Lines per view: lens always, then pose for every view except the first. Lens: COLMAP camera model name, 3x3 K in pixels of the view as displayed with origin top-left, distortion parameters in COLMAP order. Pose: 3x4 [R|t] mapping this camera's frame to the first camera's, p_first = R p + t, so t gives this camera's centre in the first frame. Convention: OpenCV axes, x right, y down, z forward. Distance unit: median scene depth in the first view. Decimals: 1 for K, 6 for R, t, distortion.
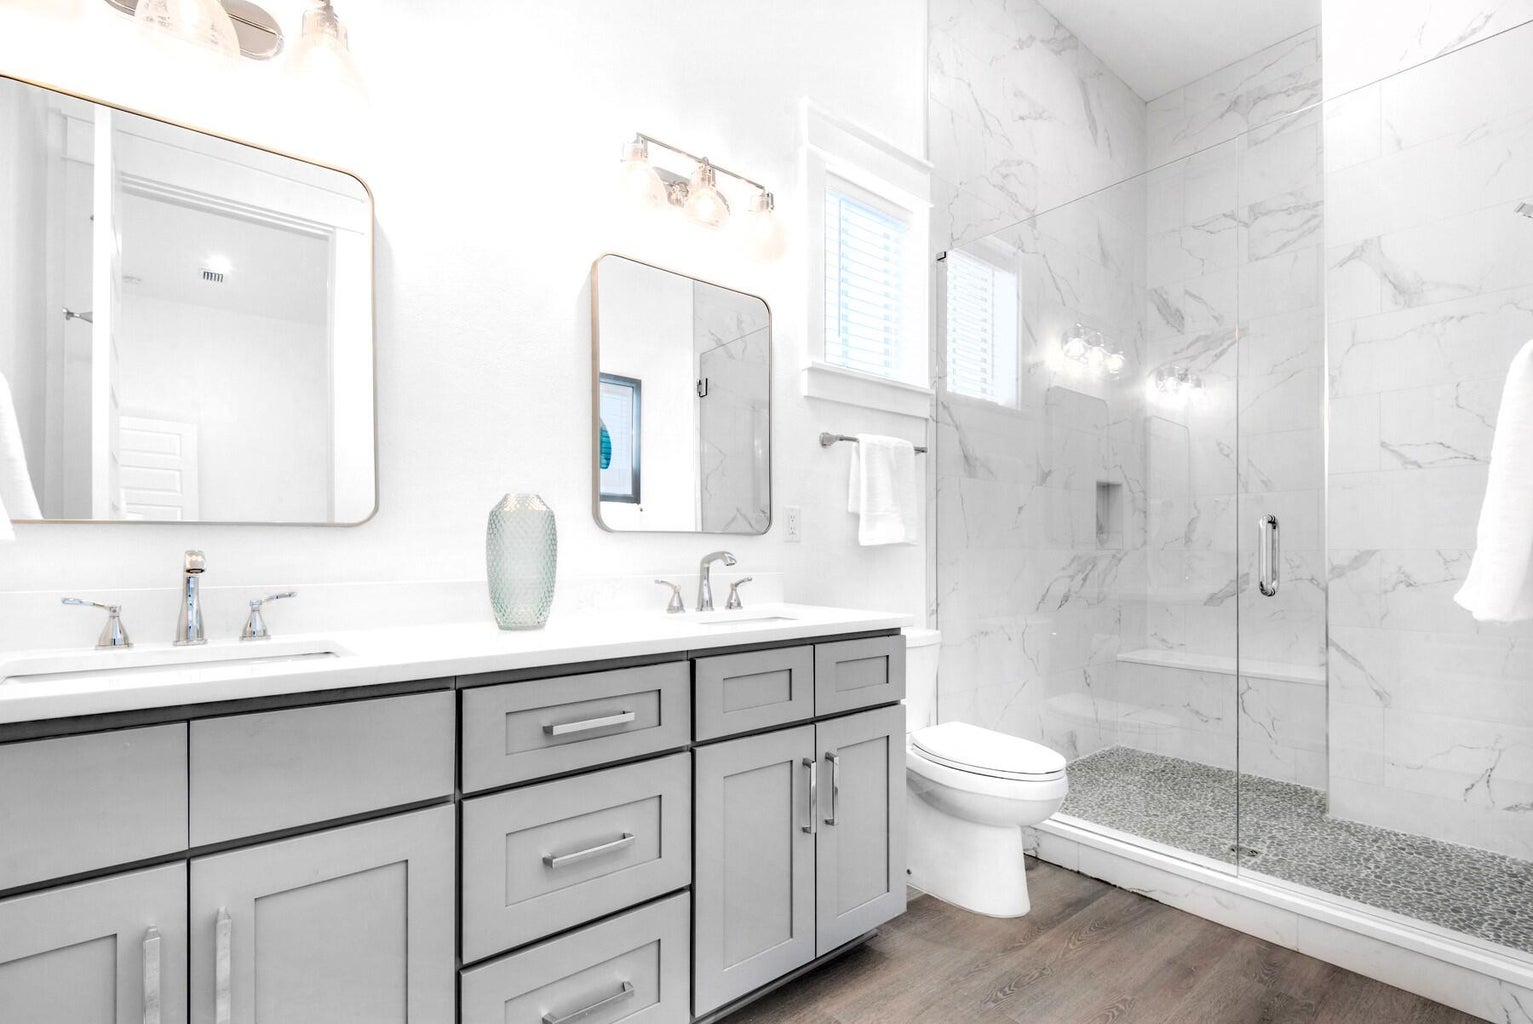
lens RADIAL K [[703.6, 0, 763.9], [0, 703.6, 540.9], [0, 0, 1]] dist [0.020658, -0.010183]
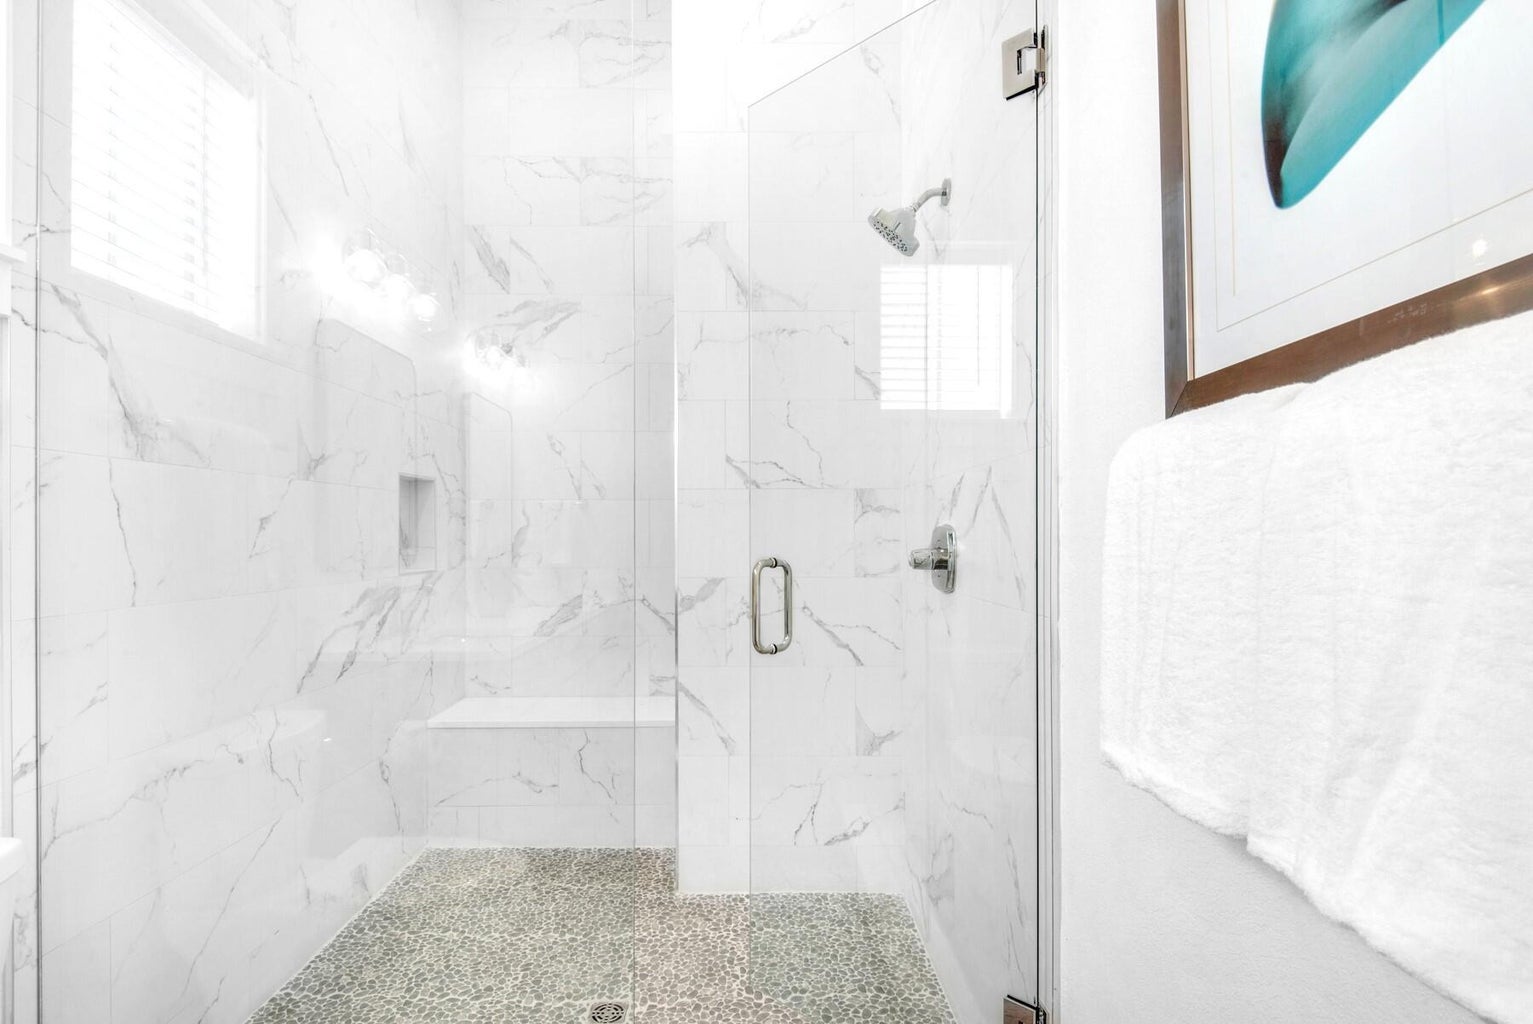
lens RADIAL K [[775.3, 0, 792.8], [0, 775.3, 536.6], [0, 0, 1]] dist [0.039445, -0.033514]
pose [[0.612436, -0.003758, 0.790512, 0.119218], [-0.005076, 0.999949, 0.008686, -0.037220], [-0.790504, -0.009332, 0.612385, 0.265314]]
